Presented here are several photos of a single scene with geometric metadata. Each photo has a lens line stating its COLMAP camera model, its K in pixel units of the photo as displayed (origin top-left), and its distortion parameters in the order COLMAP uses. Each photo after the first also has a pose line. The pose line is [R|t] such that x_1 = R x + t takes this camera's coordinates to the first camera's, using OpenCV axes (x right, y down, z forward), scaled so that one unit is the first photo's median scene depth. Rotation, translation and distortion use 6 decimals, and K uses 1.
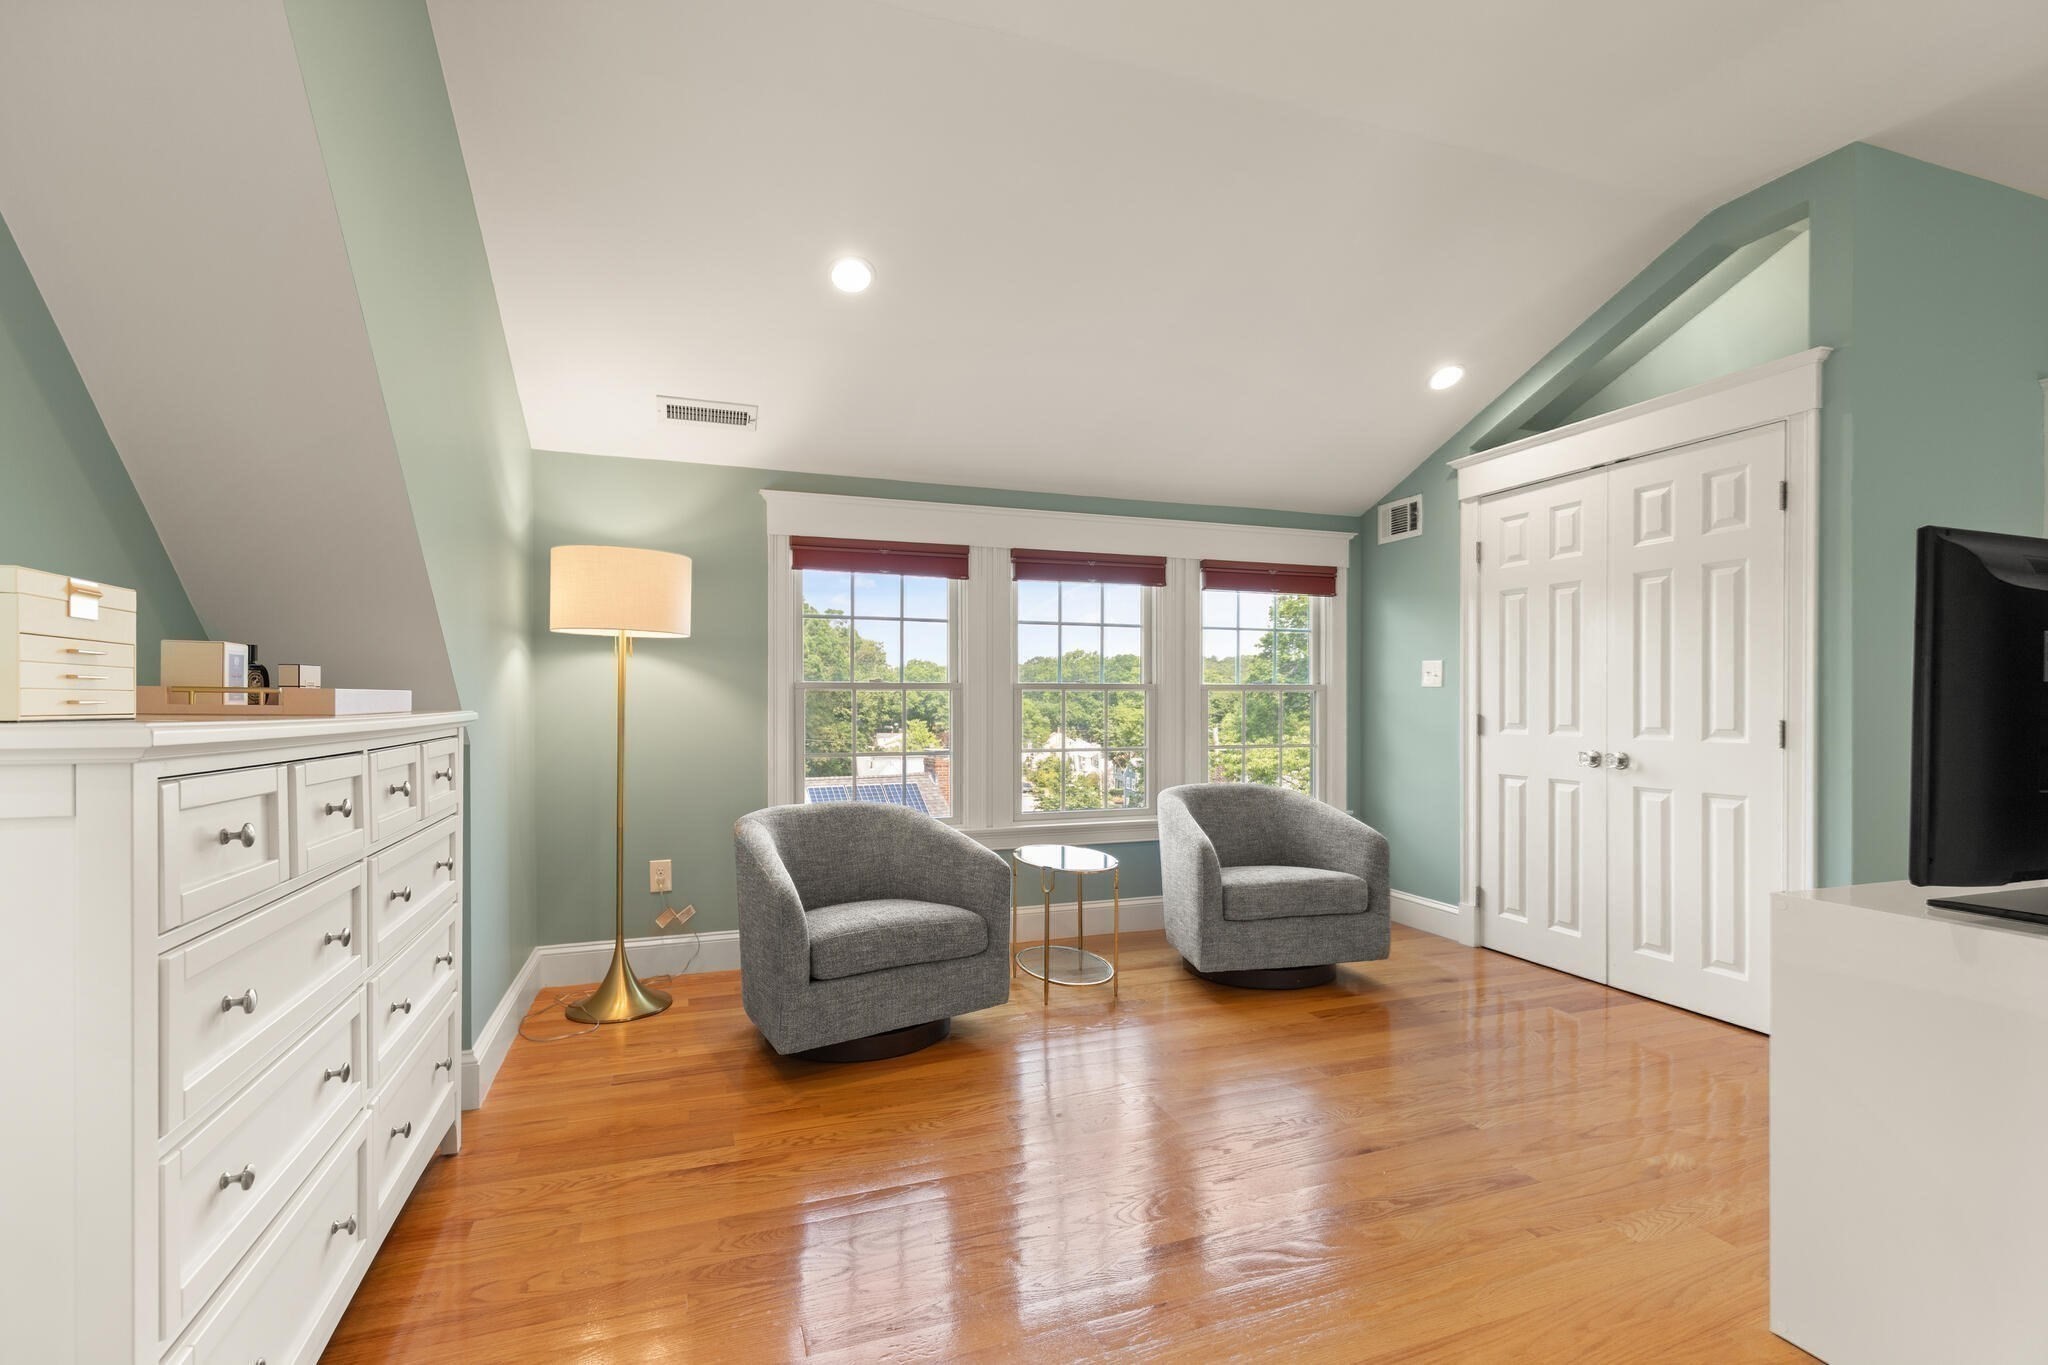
lens RADIAL K [[935.7, 0, 1018.4], [0, 935.7, 720.0], [0, 0, 1]] dist [0.011696, -0.001538]
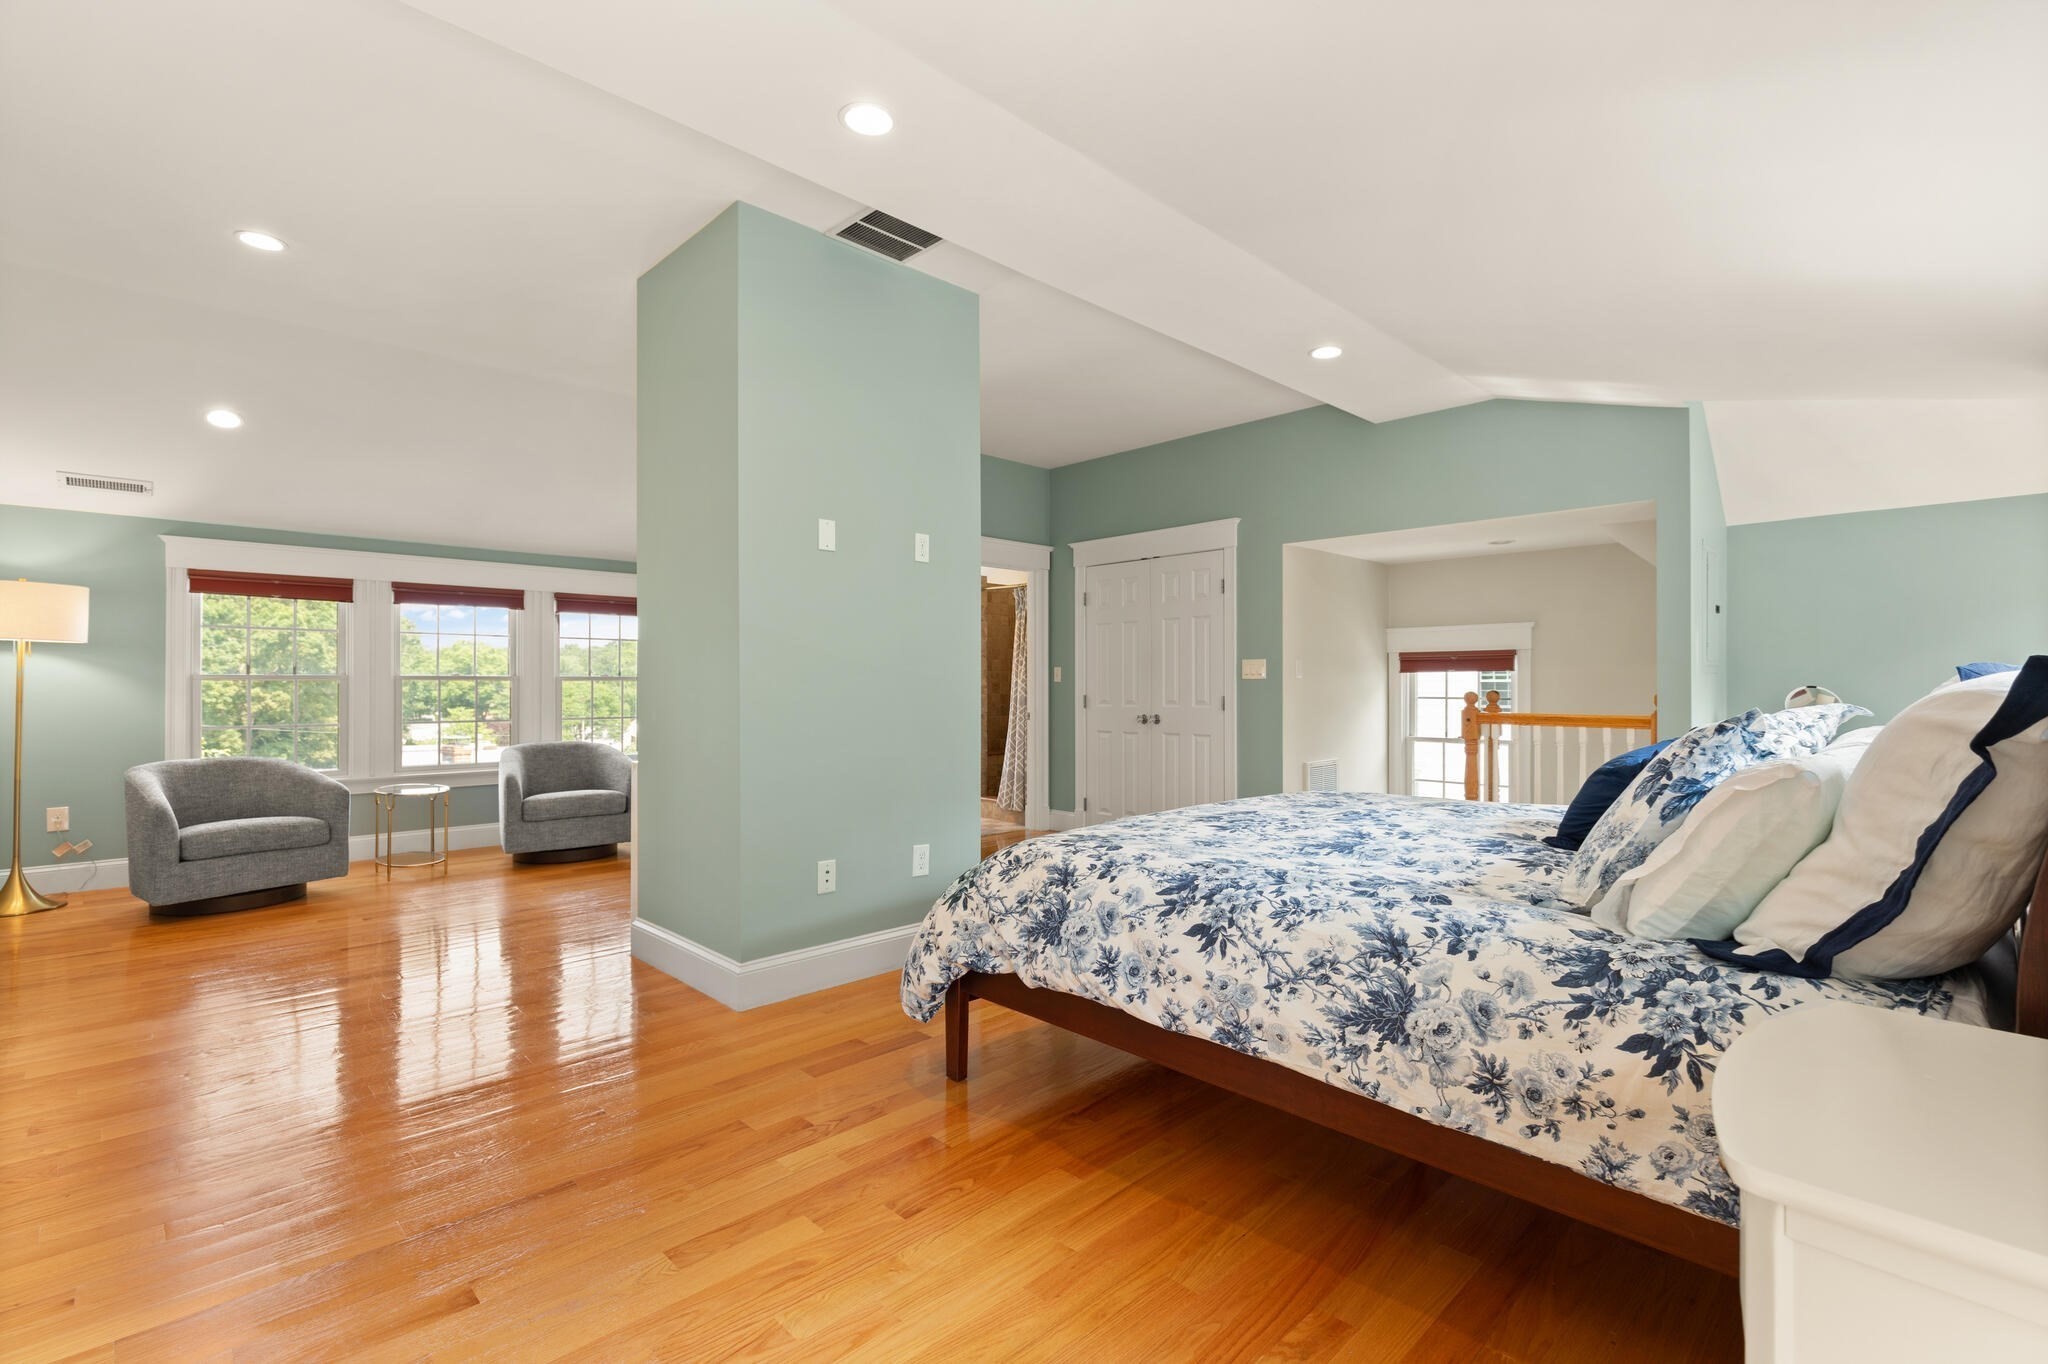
lens RADIAL K [[935.7, 0, 1032.6], [0, 935.7, 685.6], [0, 0, 1]] dist [0.011696, -0.001538]
pose [[0.909475, 0.000382, 0.415758, 0.339598], [0.008454, 0.999776, -0.019411, 0.014925], [-0.415672, 0.021169, 0.909268, -0.851515]]
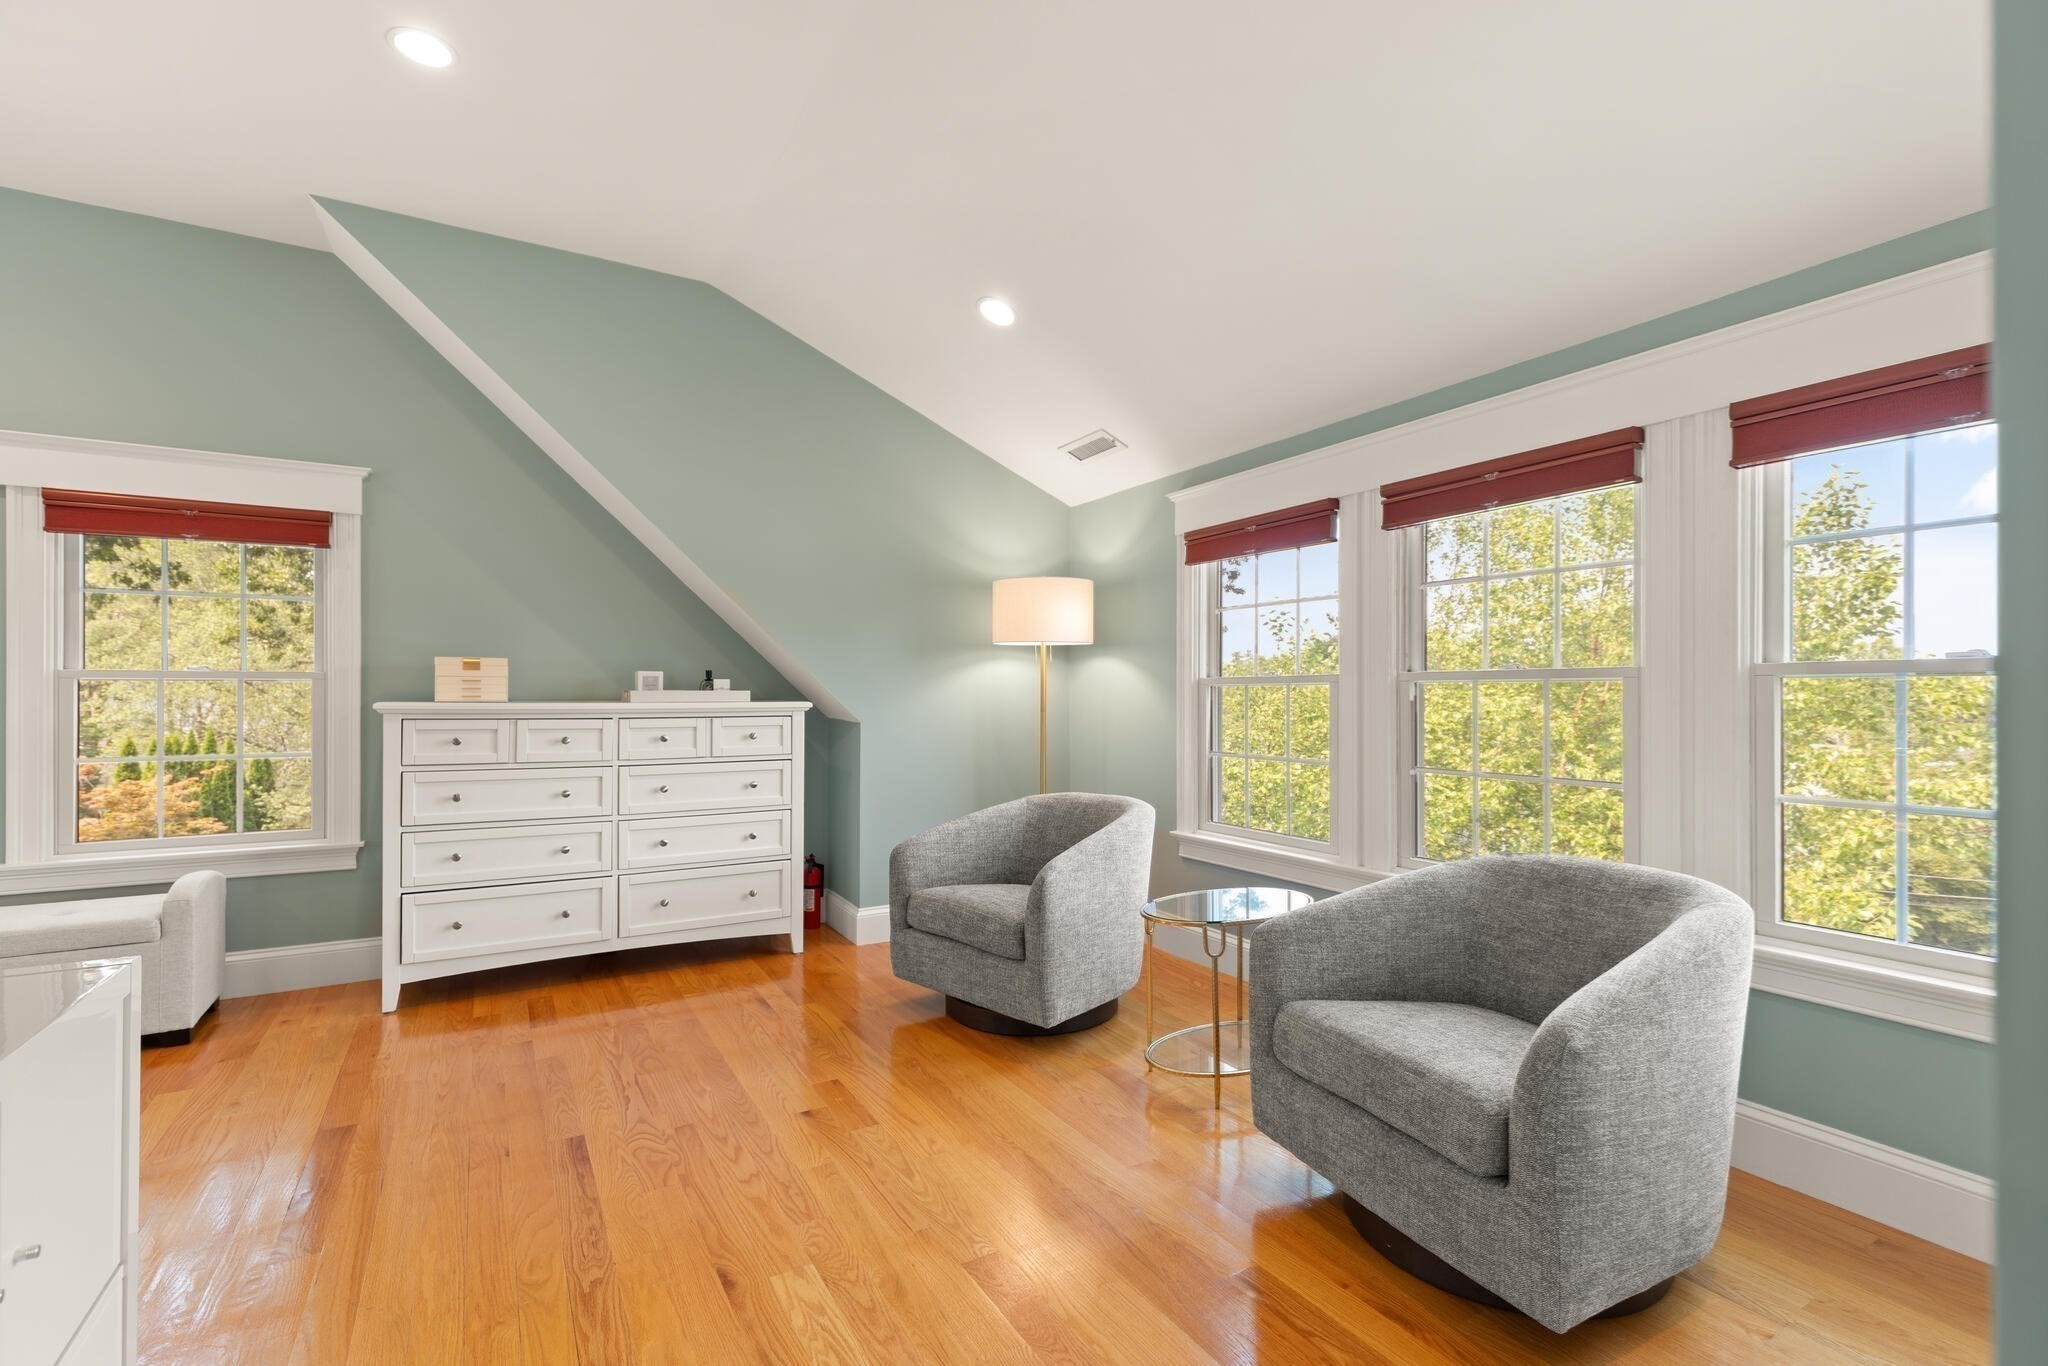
lens RADIAL K [[935.7, 0, 1023.4], [0, 935.7, 680.2], [0, 0, 1]] dist [0.011696, -0.001538]
pose [[0.176789, -0.010623, -0.984191, 0.777432], [-0.018885, 0.999721, -0.014183, -0.020703], [0.984067, 0.021094, 0.176539, 0.708906]]
